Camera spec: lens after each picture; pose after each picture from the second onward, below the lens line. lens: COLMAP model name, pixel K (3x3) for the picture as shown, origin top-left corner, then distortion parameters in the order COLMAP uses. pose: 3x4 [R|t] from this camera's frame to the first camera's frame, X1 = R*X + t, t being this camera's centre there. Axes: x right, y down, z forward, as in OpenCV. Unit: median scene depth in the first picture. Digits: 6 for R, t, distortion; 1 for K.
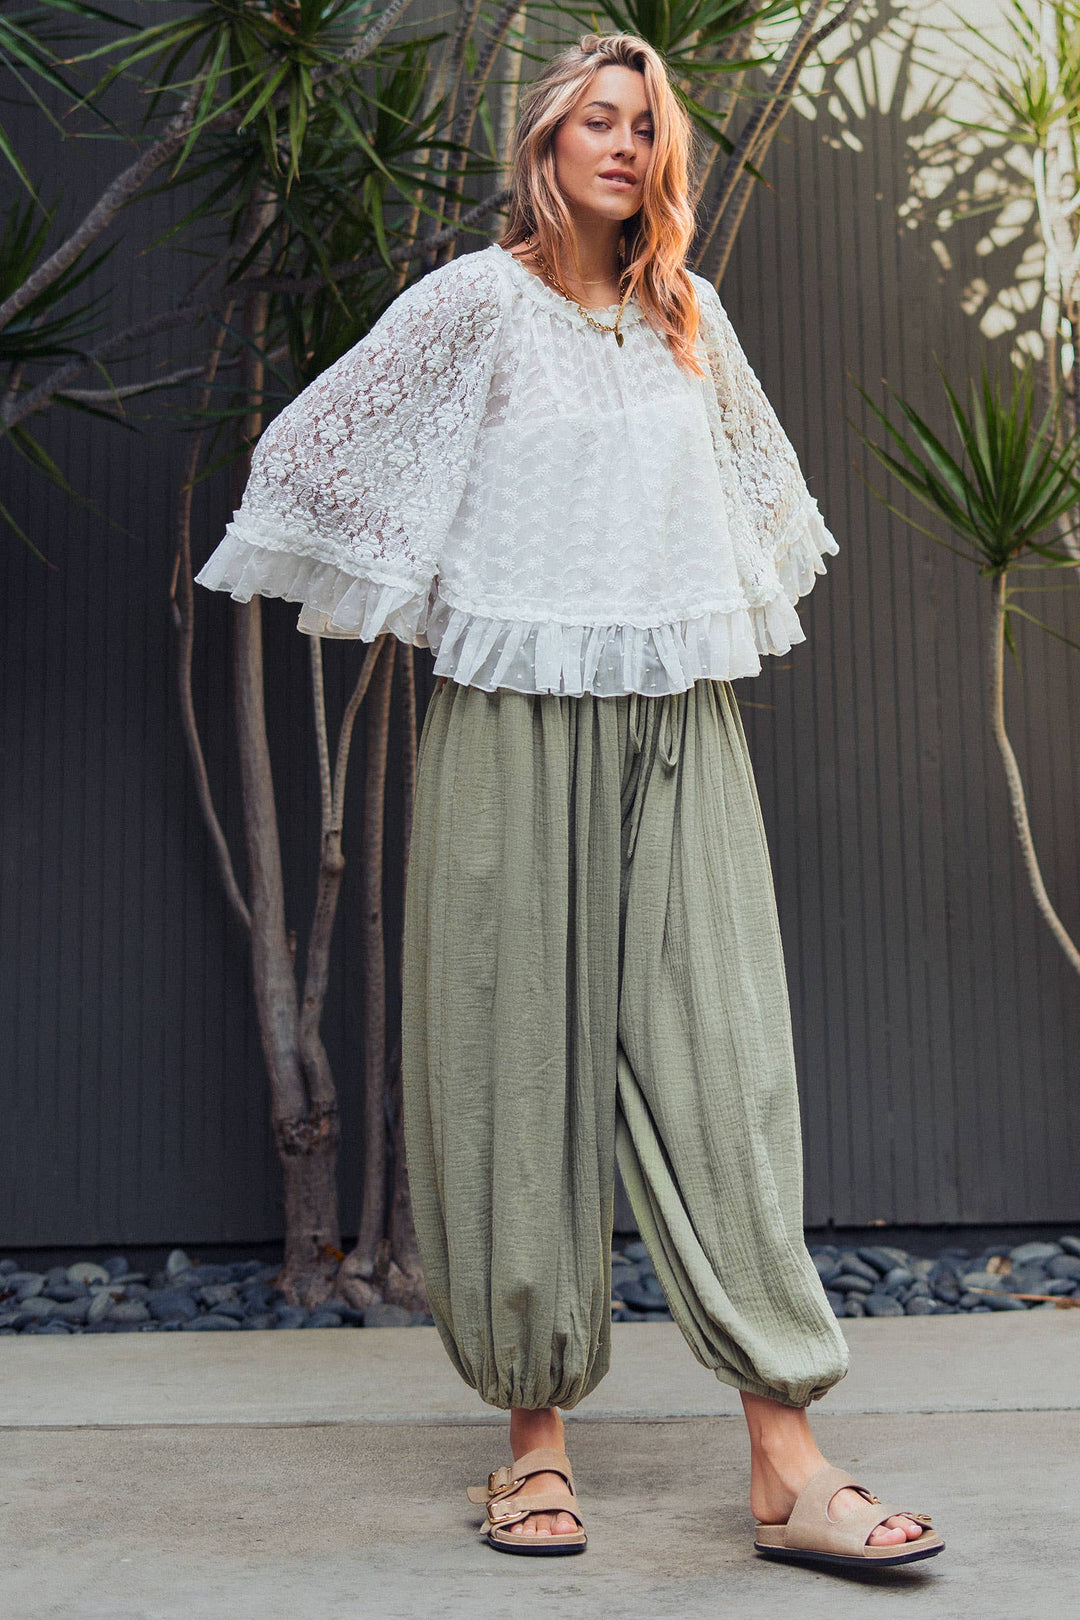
lens RADIAL K [[10684.5, 0, 540.0], [0, 10684.5, 810.0], [0, 0, 1]] dist [-0.452241, 4.699795]
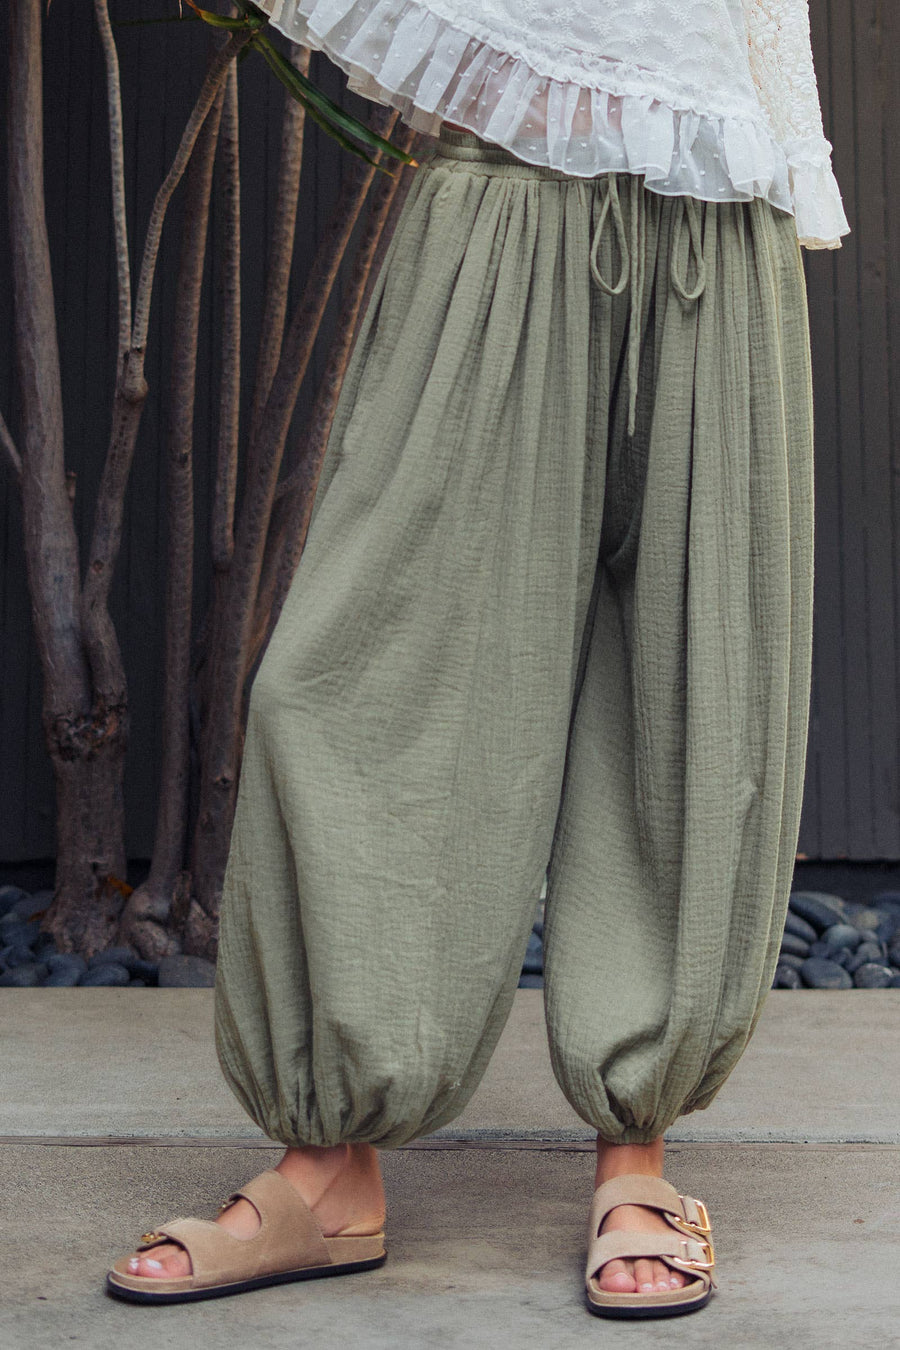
lens RADIAL K [[8903.8, 0, 450.0], [0, 8903.8, 675.0], [0, 0, 1]] dist [-0.452241, 4.699795]
pose [[0.997960, 0.022480, 0.059762, -0.034455], [-0.025372, 0.998522, 0.048071, -0.006012], [-0.058593, -0.049489, 0.997055, 0.348377]]
